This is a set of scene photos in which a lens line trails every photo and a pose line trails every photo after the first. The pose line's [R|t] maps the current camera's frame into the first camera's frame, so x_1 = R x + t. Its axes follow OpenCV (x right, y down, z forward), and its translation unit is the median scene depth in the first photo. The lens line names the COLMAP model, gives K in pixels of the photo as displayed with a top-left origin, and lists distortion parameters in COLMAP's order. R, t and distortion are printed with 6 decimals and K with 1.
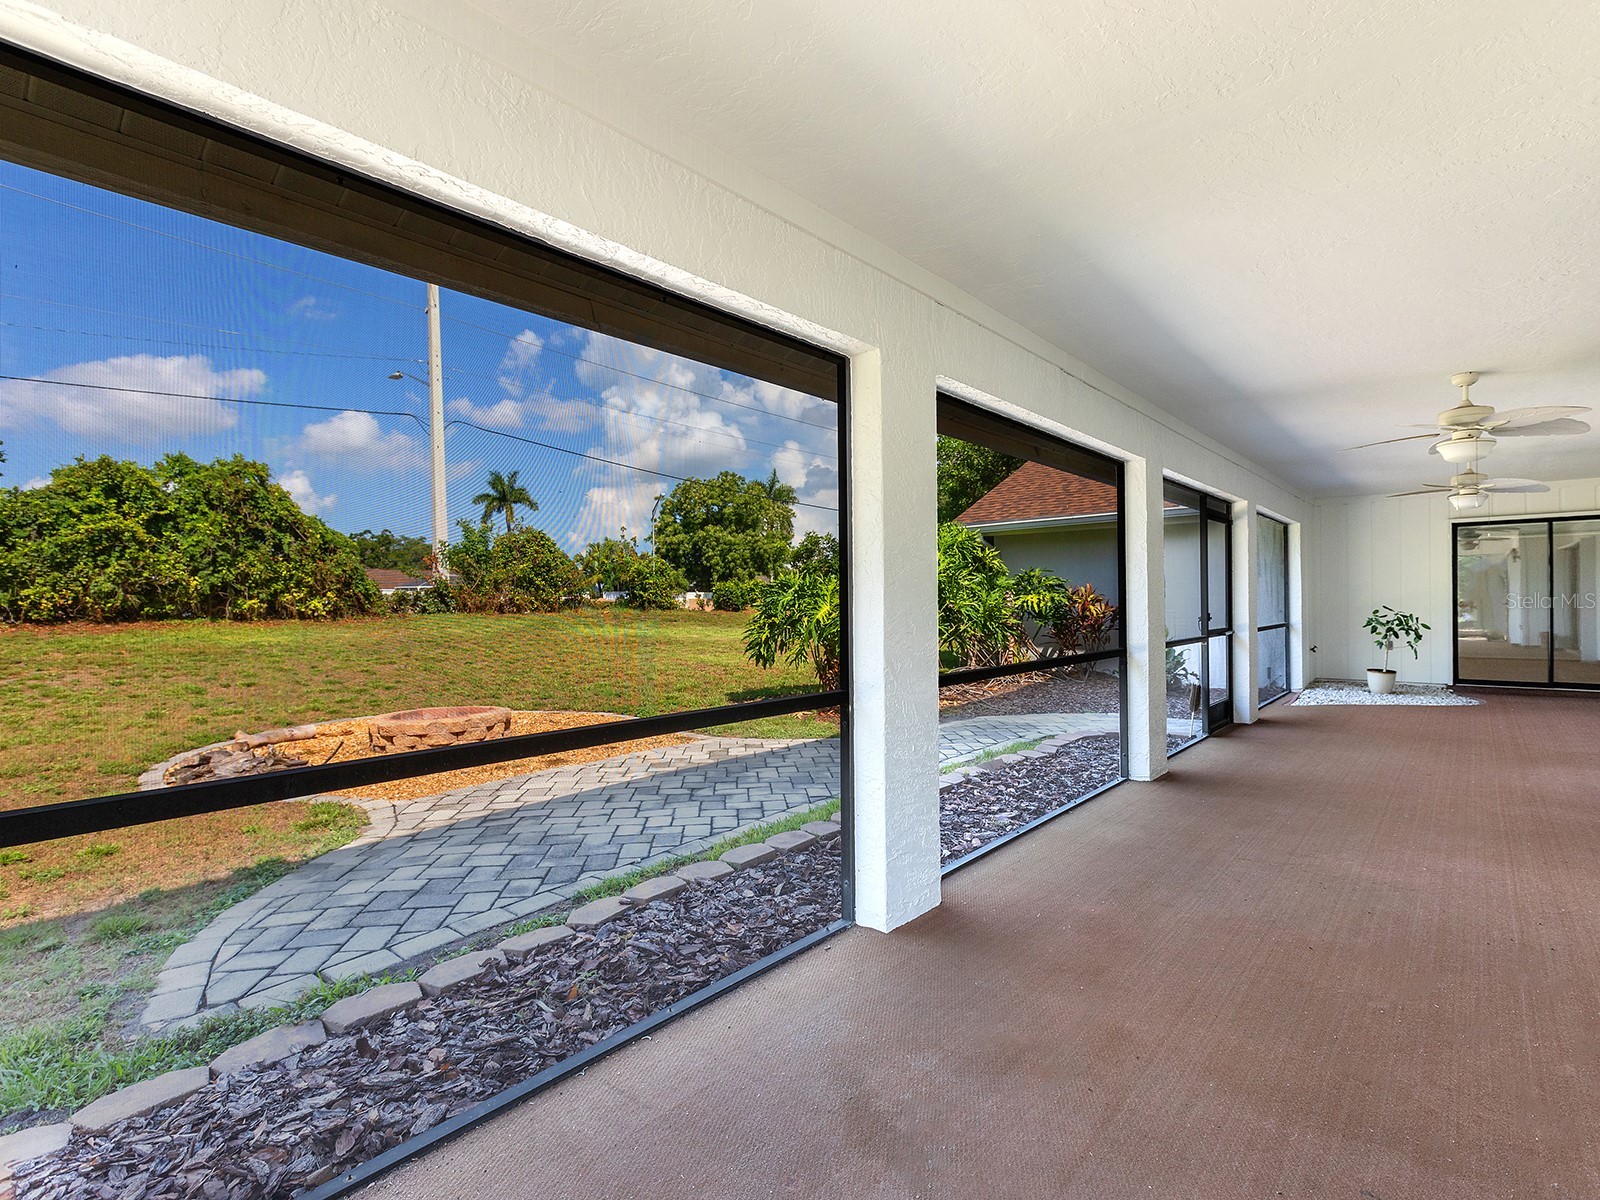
lens RADIAL K [[792.6, 0, 820.2], [0, 792.6, 606.3], [0, 0, 1]] dist [0.001391, 0.000767]
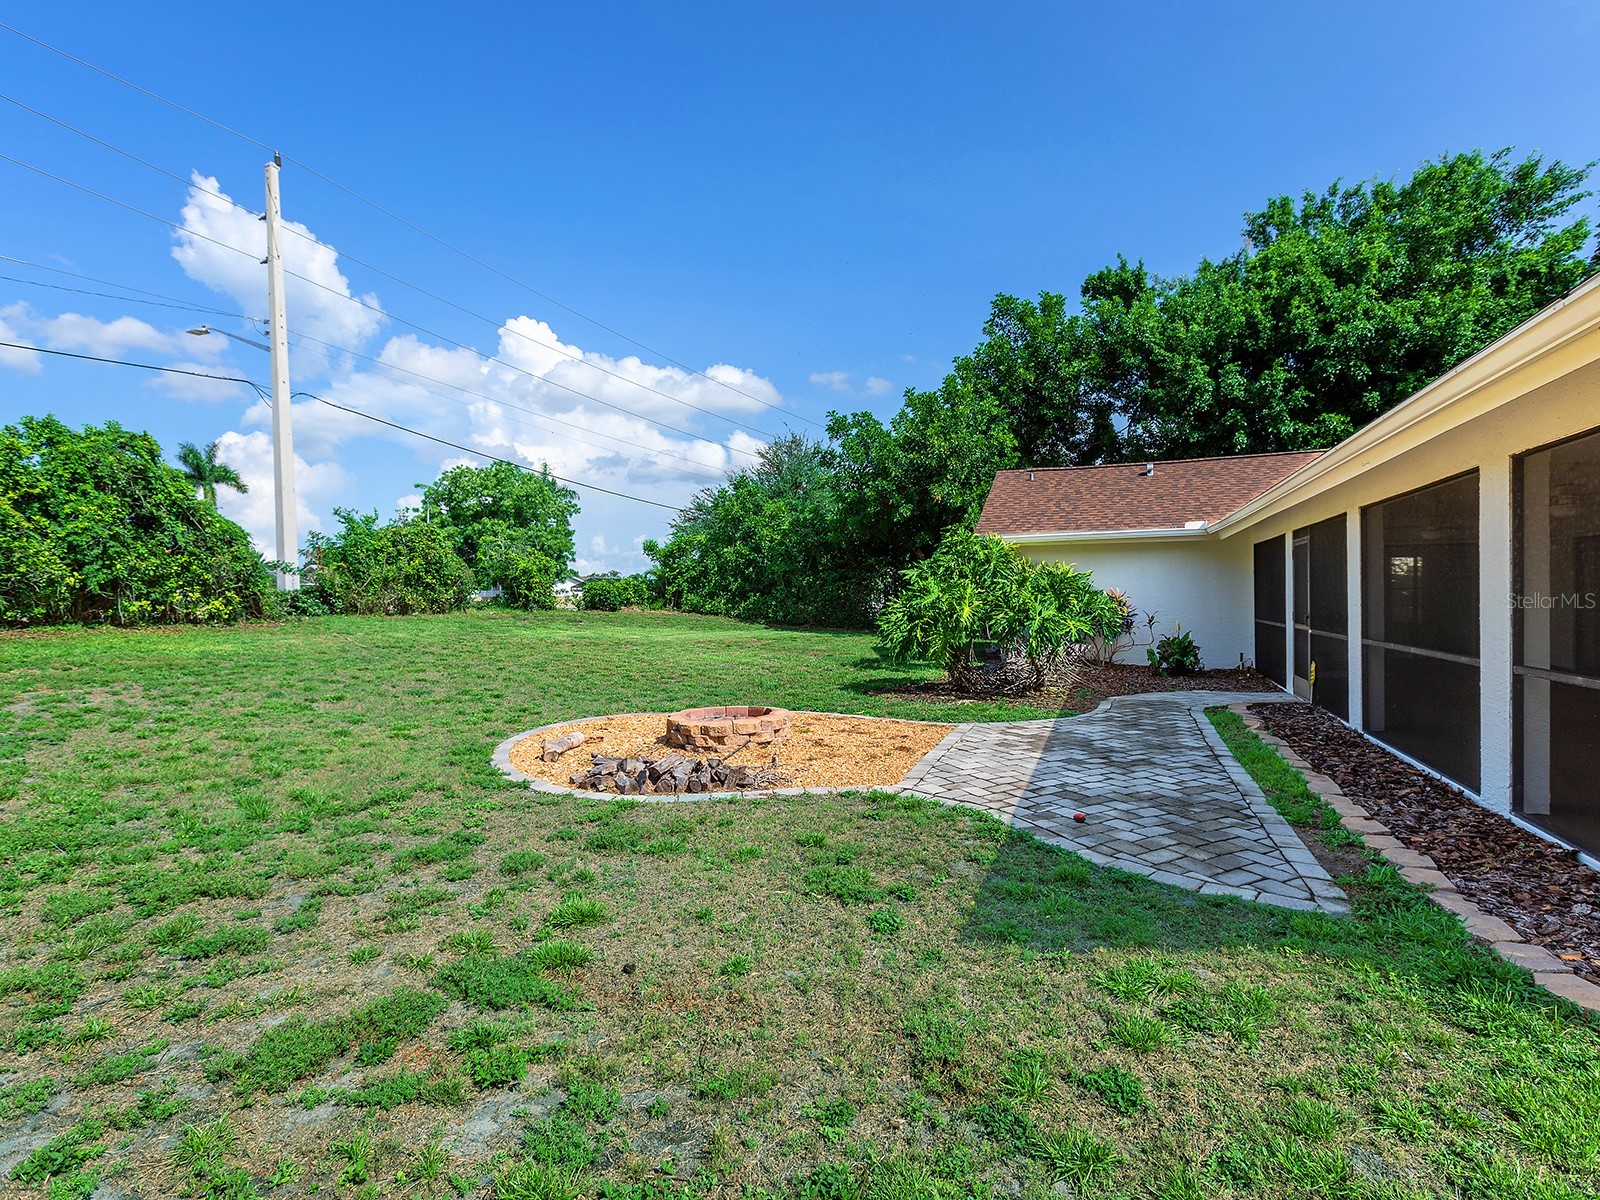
lens RADIAL K [[792.6, 0, 820.2], [0, 792.6, 606.3], [0, 0, 1]] dist [0.001391, 0.000767]
pose [[0.944544, -0.003126, 0.328370, -0.322974], [0.002361, 0.999993, 0.002729, -0.003302], [-0.328377, -0.001803, 0.944545, -0.006312]]
